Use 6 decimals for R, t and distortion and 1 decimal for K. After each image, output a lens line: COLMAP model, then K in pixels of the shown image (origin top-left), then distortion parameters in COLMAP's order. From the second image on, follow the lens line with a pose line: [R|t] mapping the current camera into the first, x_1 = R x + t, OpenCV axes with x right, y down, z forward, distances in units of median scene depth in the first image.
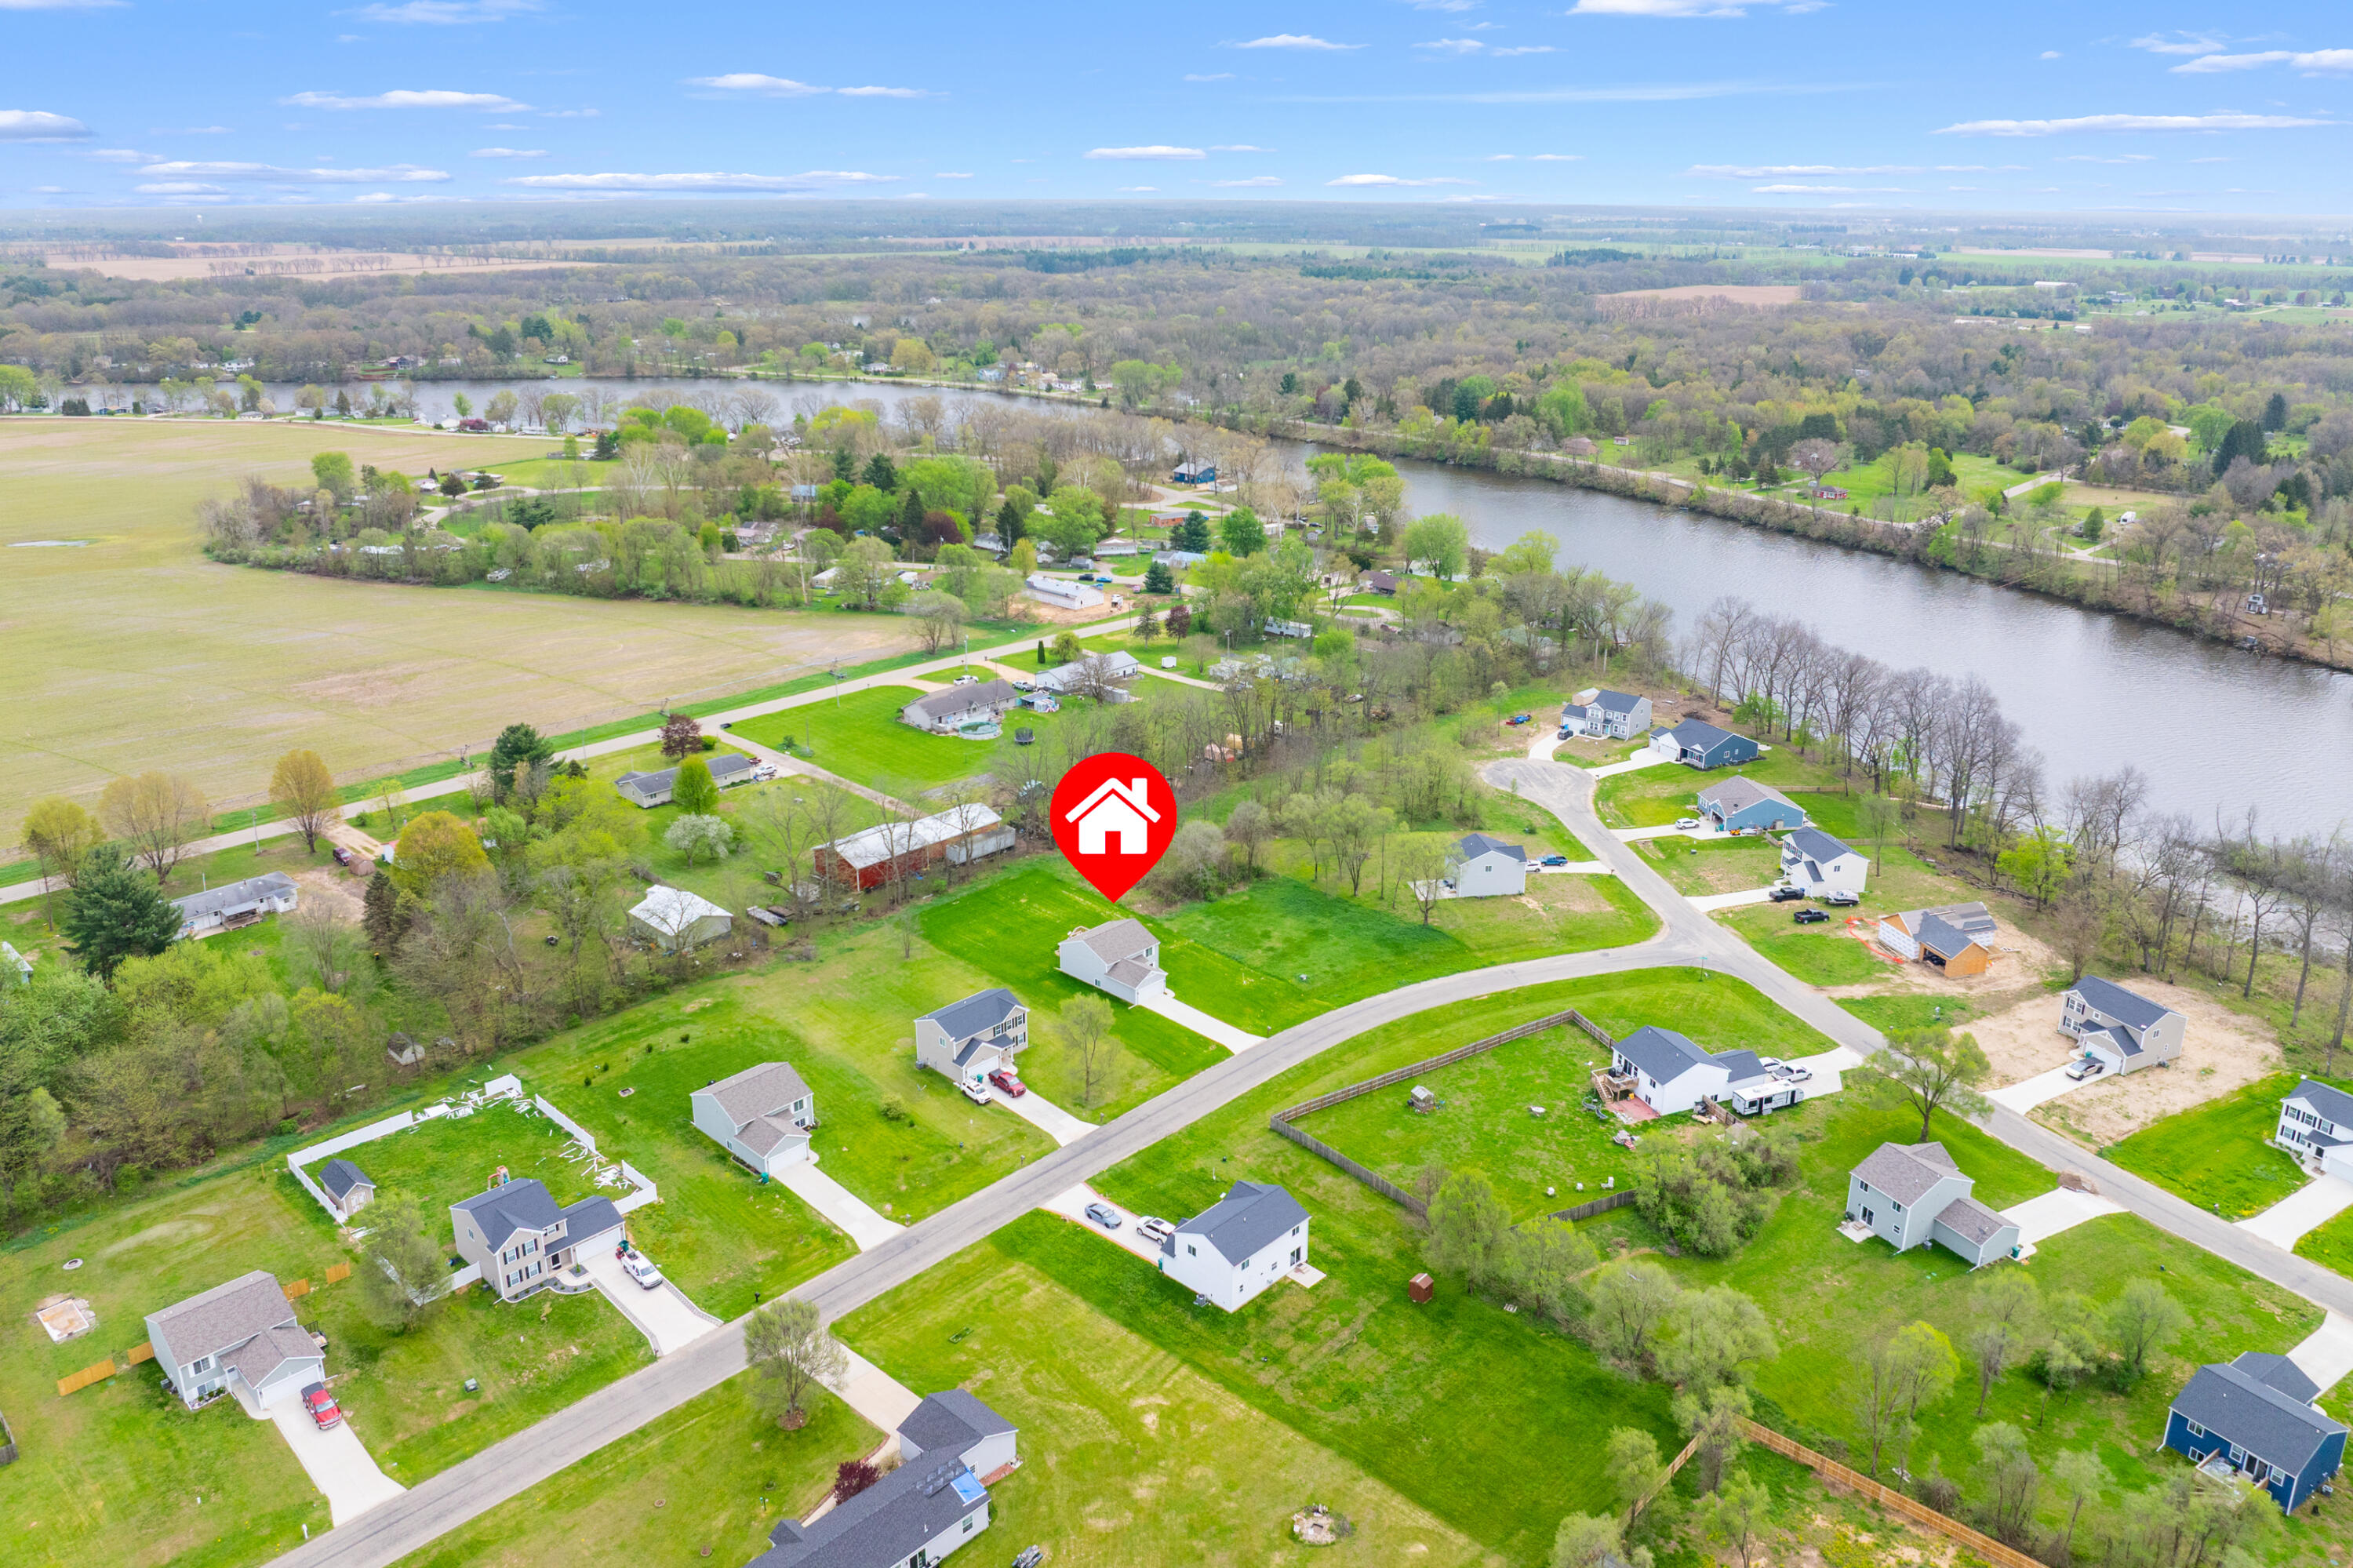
lens RADIAL K [[1655.9, 0, 1184.8], [0, 1655.9, 761.5], [0, 0, 1]] dist [-0.037650, -0.000408]
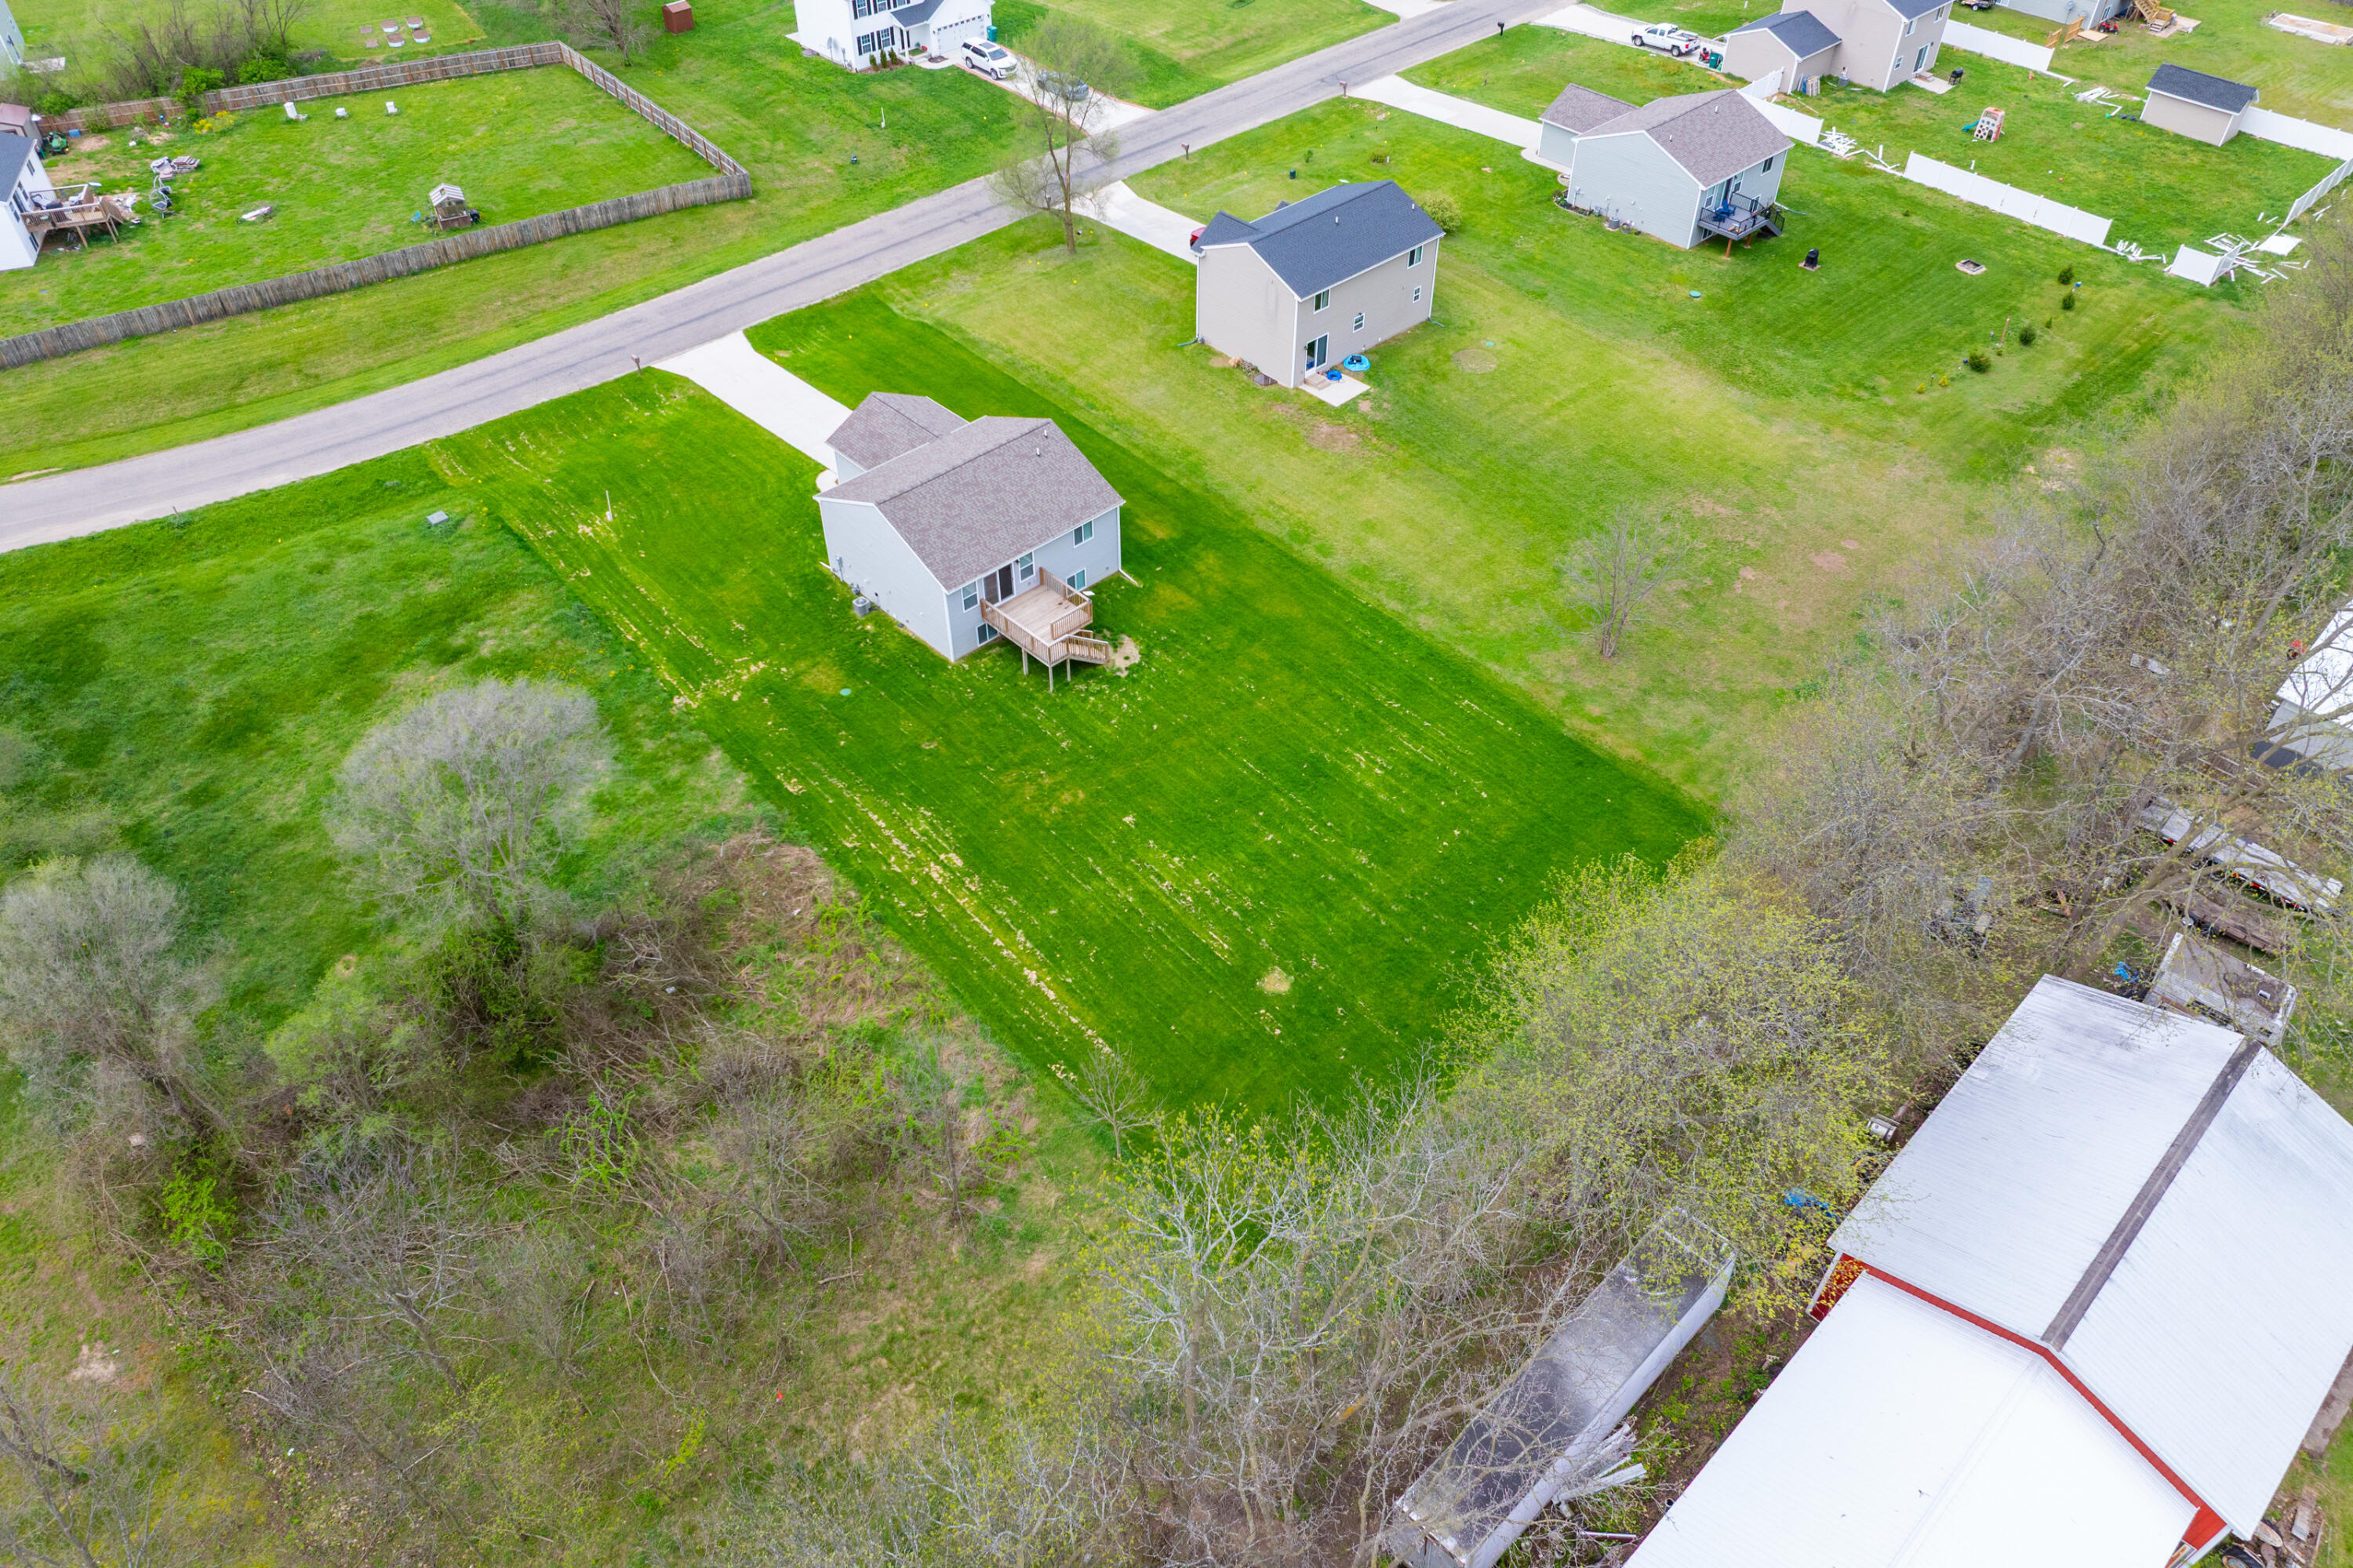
lens RADIAL K [[1655.9, 0, 1184.0], [0, 1655.9, 771.3], [0, 0, 1]] dist [-0.037650, -0.000408]
pose [[-0.999045, -0.032920, 0.028727, -0.042089], [0.010291, 0.461695, 0.886979, -0.065112], [-0.042462, 0.886428, -0.460915, 0.506878]]
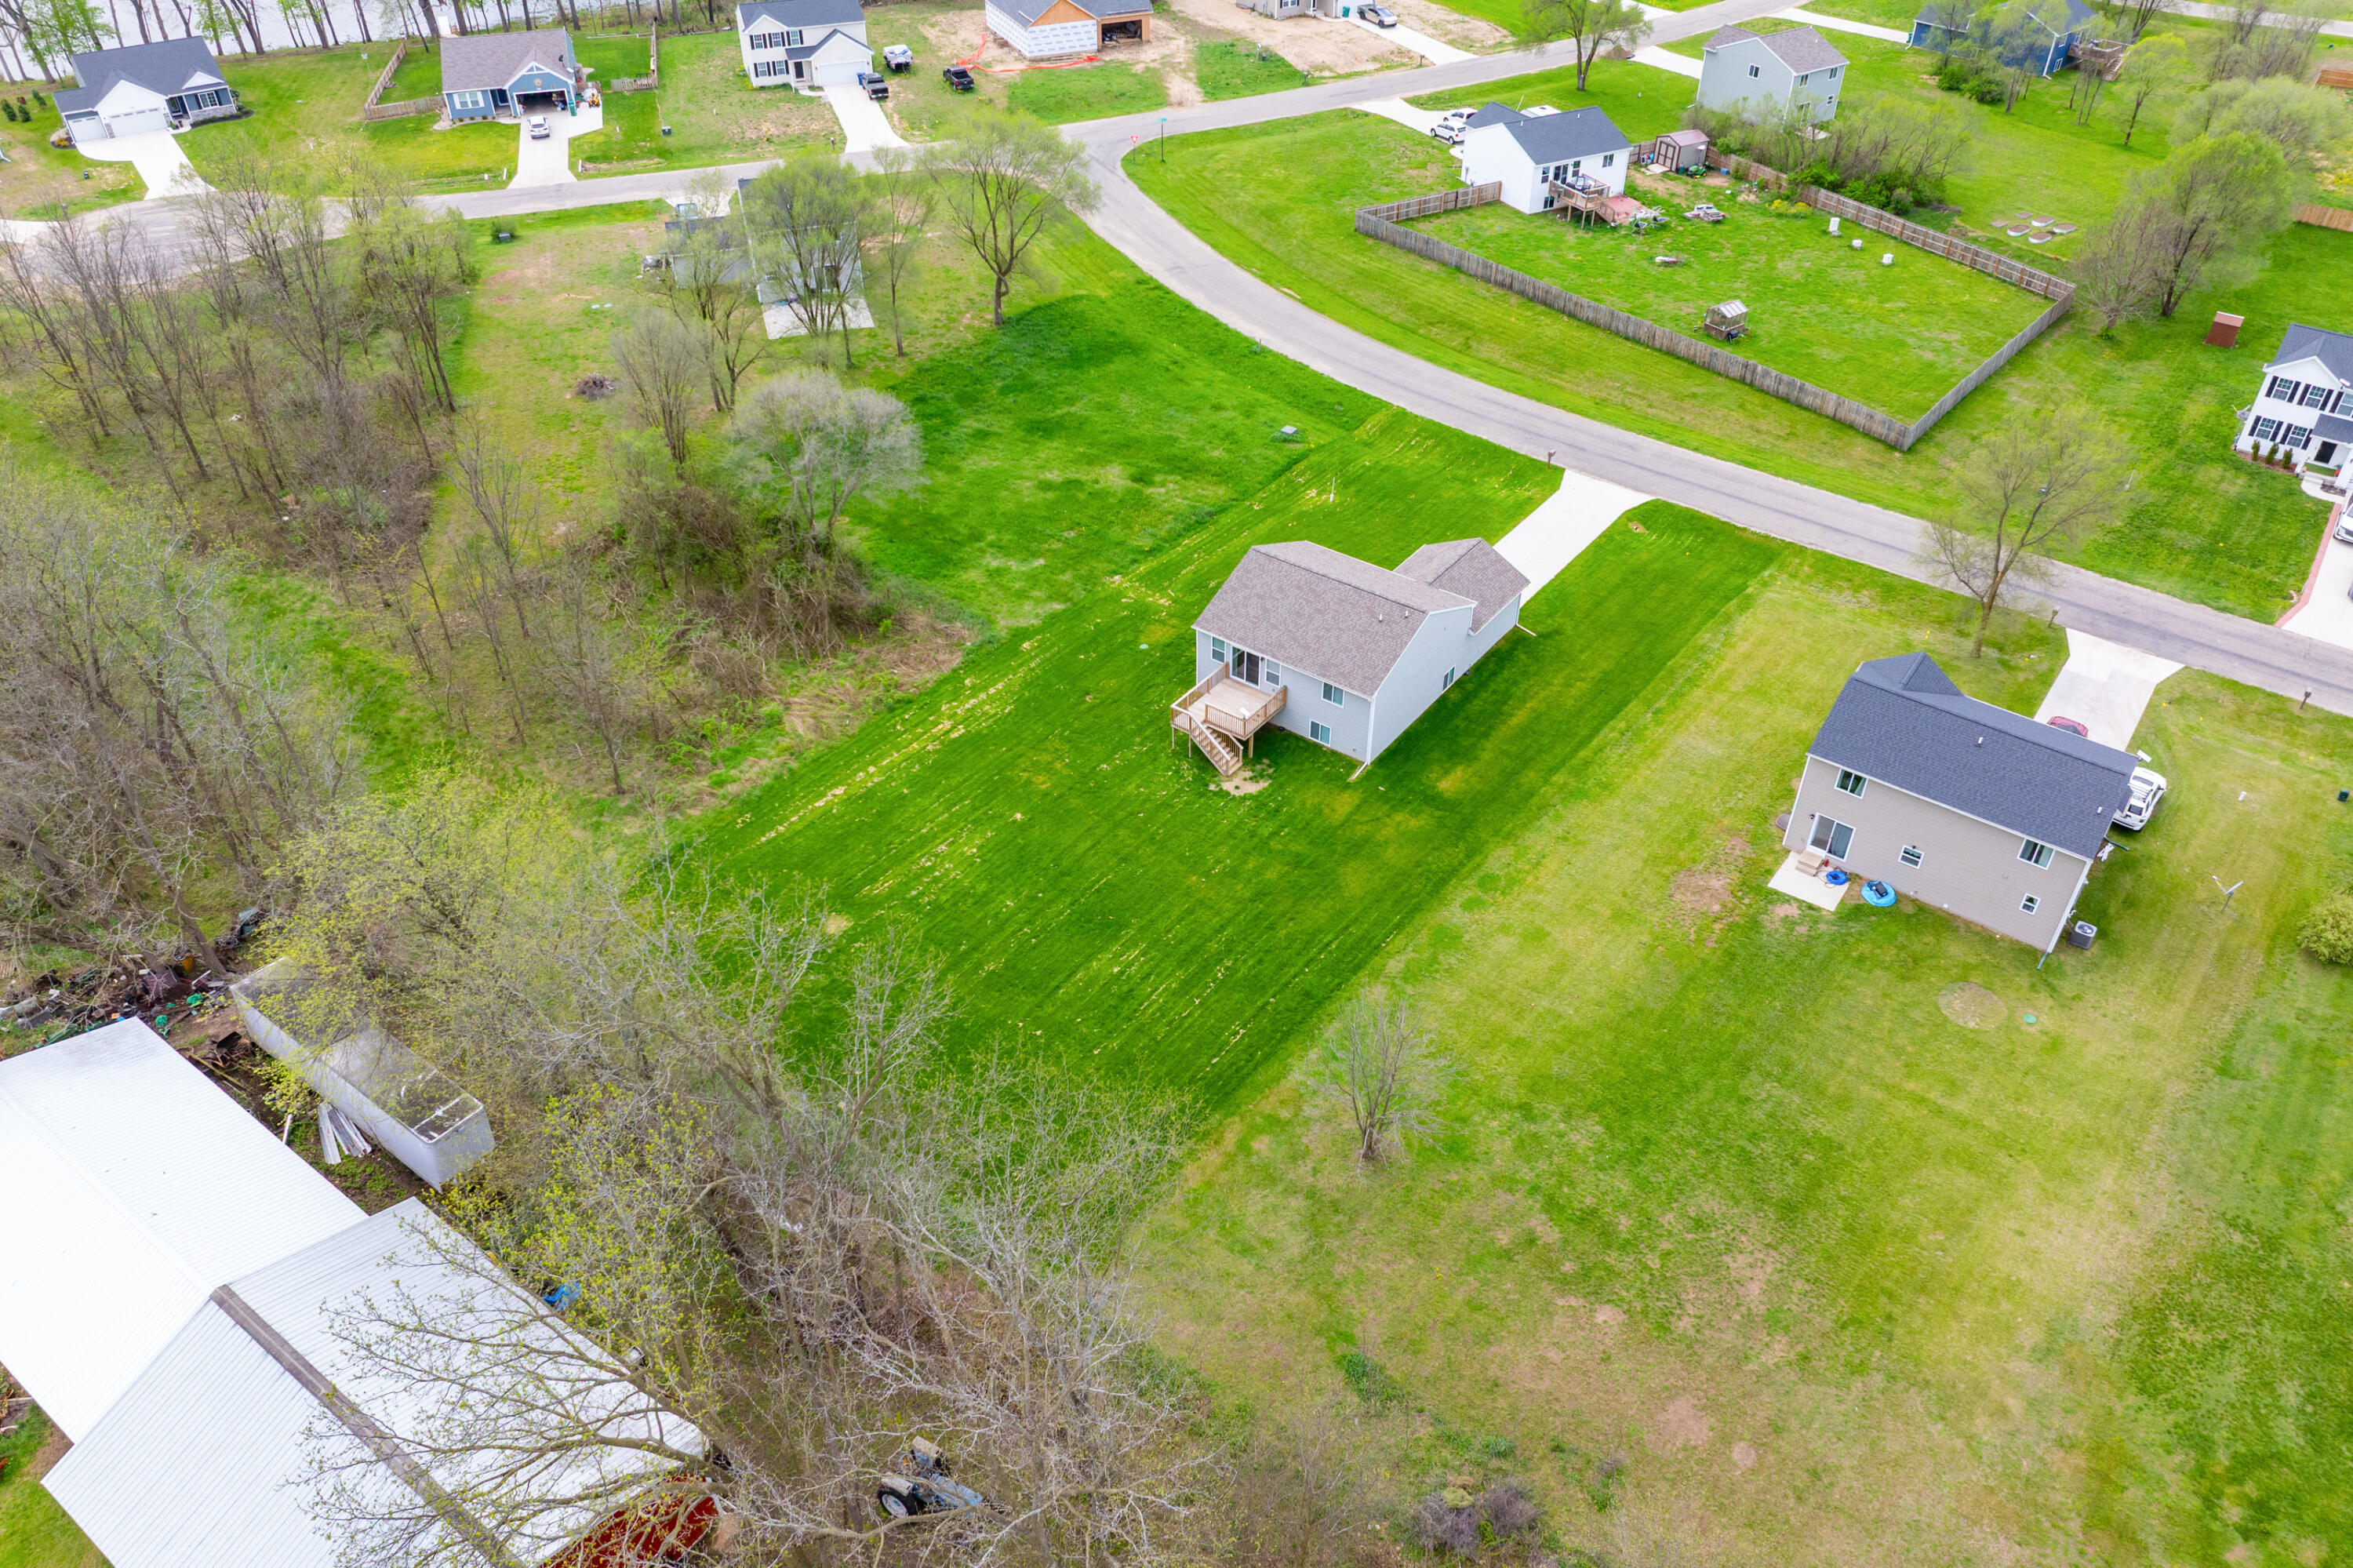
lens RADIAL K [[1655.9, 0, 1186.5], [0, 1655.9, 774.0], [0, 0, 1]] dist [-0.037650, -0.000408]
pose [[-0.133390, -0.617049, 0.775537, -0.140616], [0.323510, 0.712555, 0.622581, -0.039375], [-0.936775, 0.333940, 0.104574, 0.425794]]
